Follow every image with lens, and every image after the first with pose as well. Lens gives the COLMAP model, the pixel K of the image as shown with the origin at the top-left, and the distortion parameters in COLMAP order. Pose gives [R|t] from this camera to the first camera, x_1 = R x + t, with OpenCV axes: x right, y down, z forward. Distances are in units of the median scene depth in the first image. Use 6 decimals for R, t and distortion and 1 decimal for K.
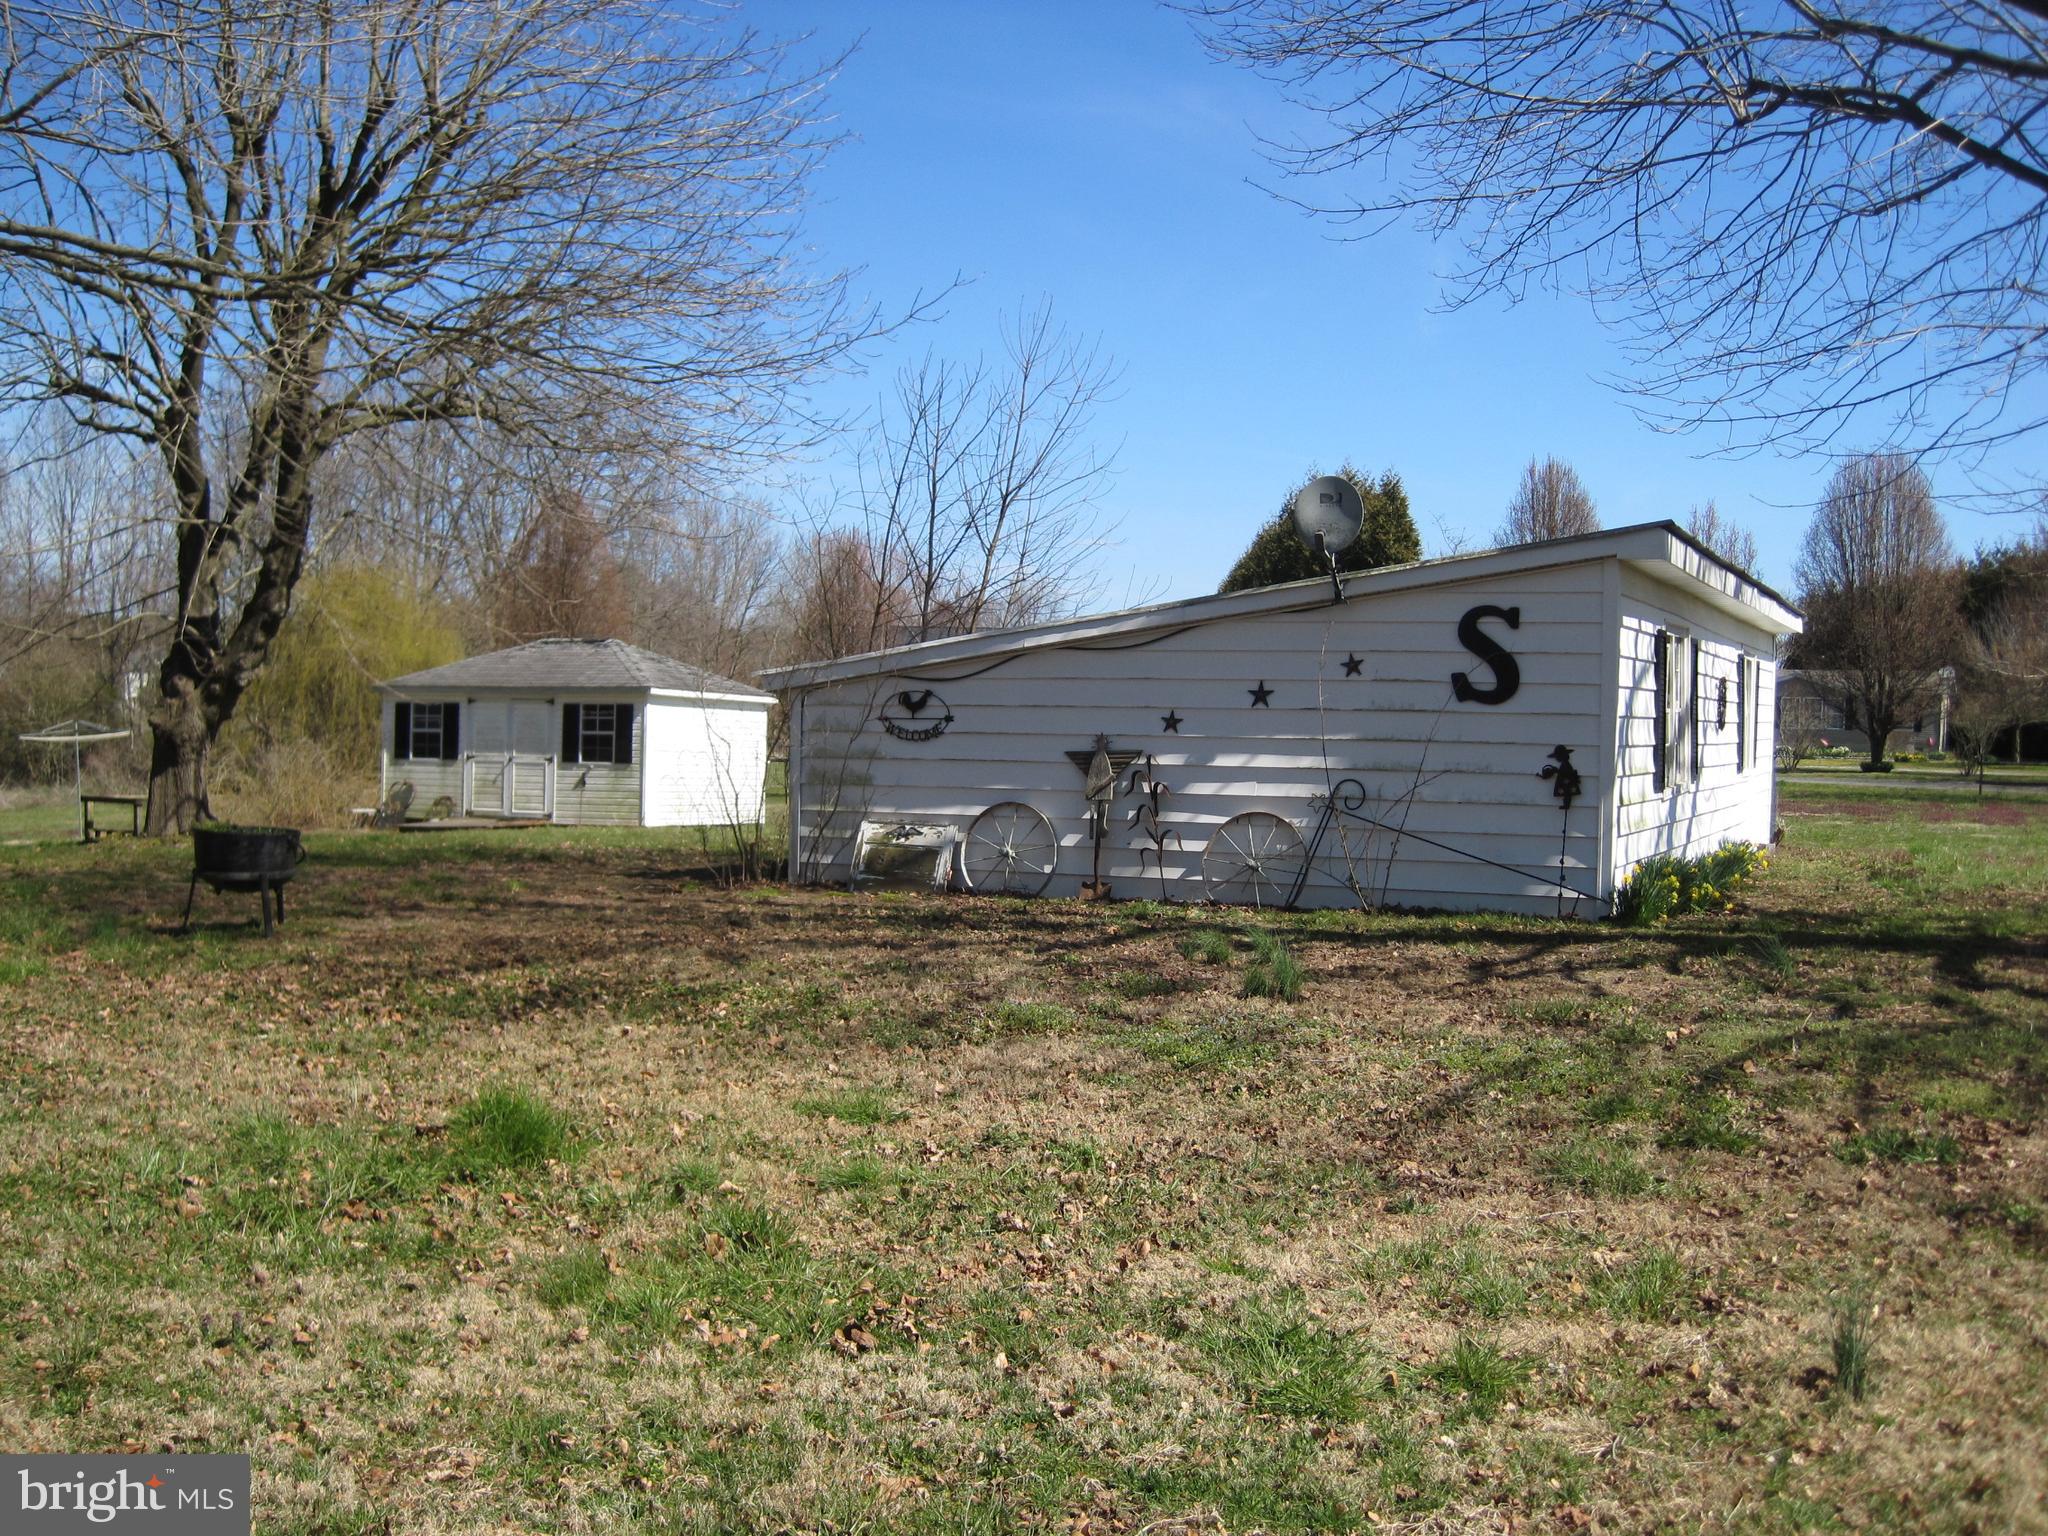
lens RADIAL K [[2108.4, 0, 1024.0], [0, 2108.4, 768.0], [0, 0, 1]] dist [-0.197715, 0.171775]
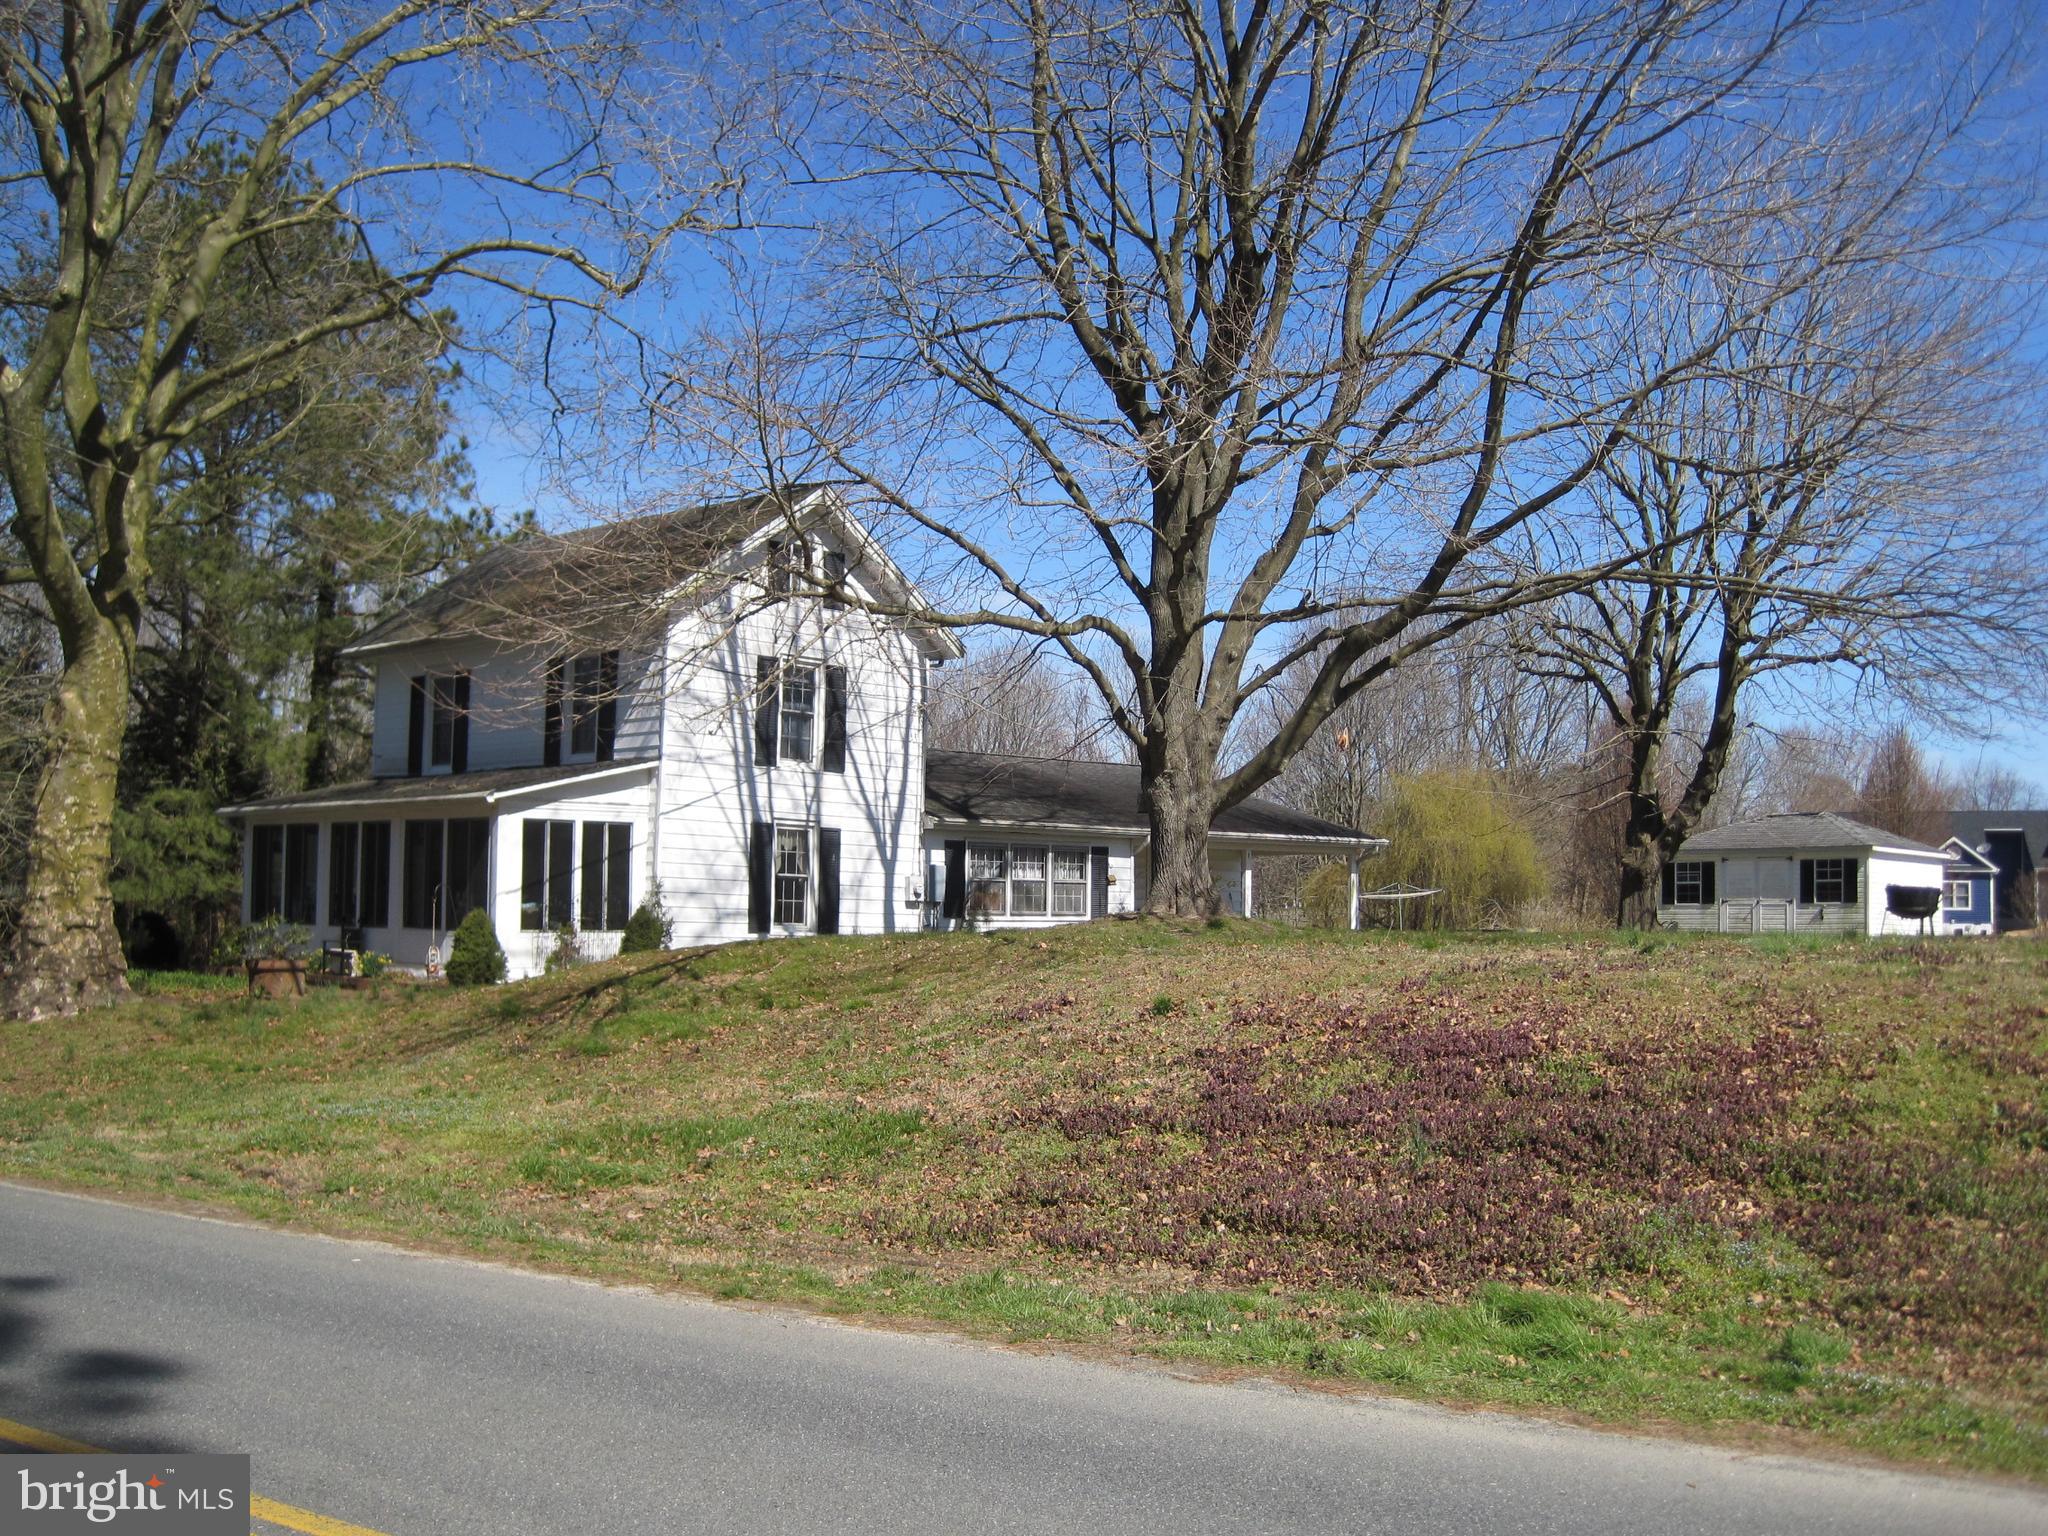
lens RADIAL K [[2105.5, 0, 1026.1], [0, 2105.5, 780.1], [0, 0, 1]] dist [-0.182706, 0.143855]
pose [[0.910334, -0.036244, -0.412284, -0.251575], [-0.001504, 0.995862, -0.090867, 0.078085], [0.413871, 0.083339, 0.906513, -0.819387]]
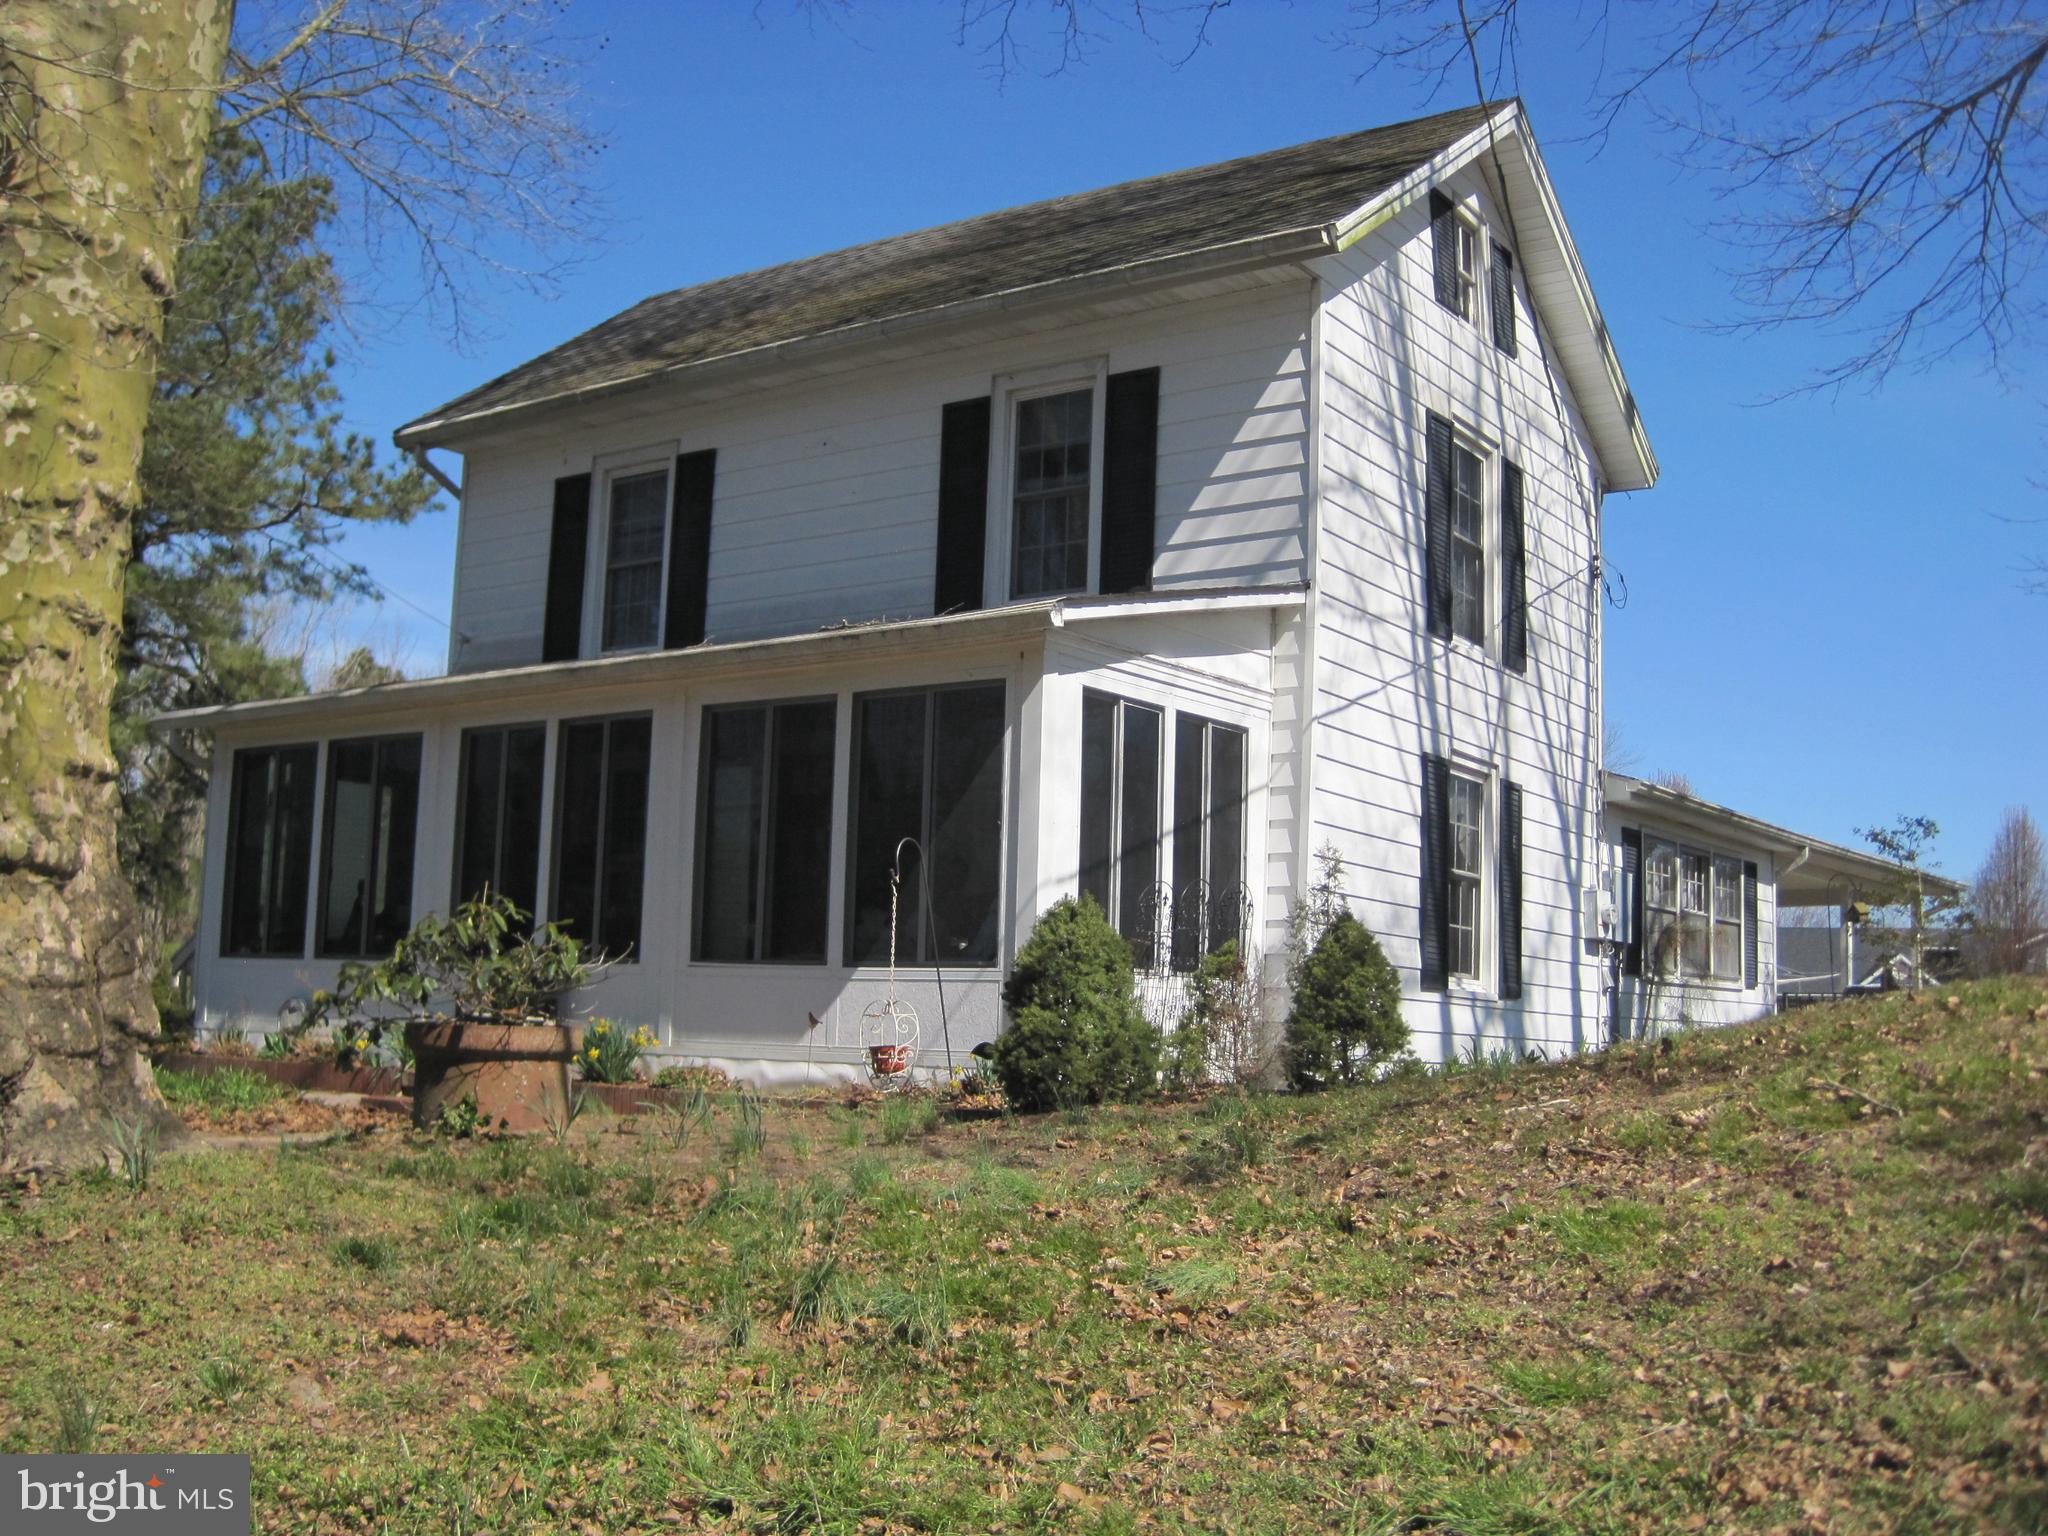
lens RADIAL K [[2108.4, 0, 1024.0], [0, 2108.4, 768.0], [0, 0, 1]] dist [-0.197715, 0.171775]
pose [[0.962075, -0.029964, -0.271136, -1.028624], [-0.013050, 0.987755, -0.155468, 0.088051], [0.272474, 0.153111, 0.949903, -0.207182]]
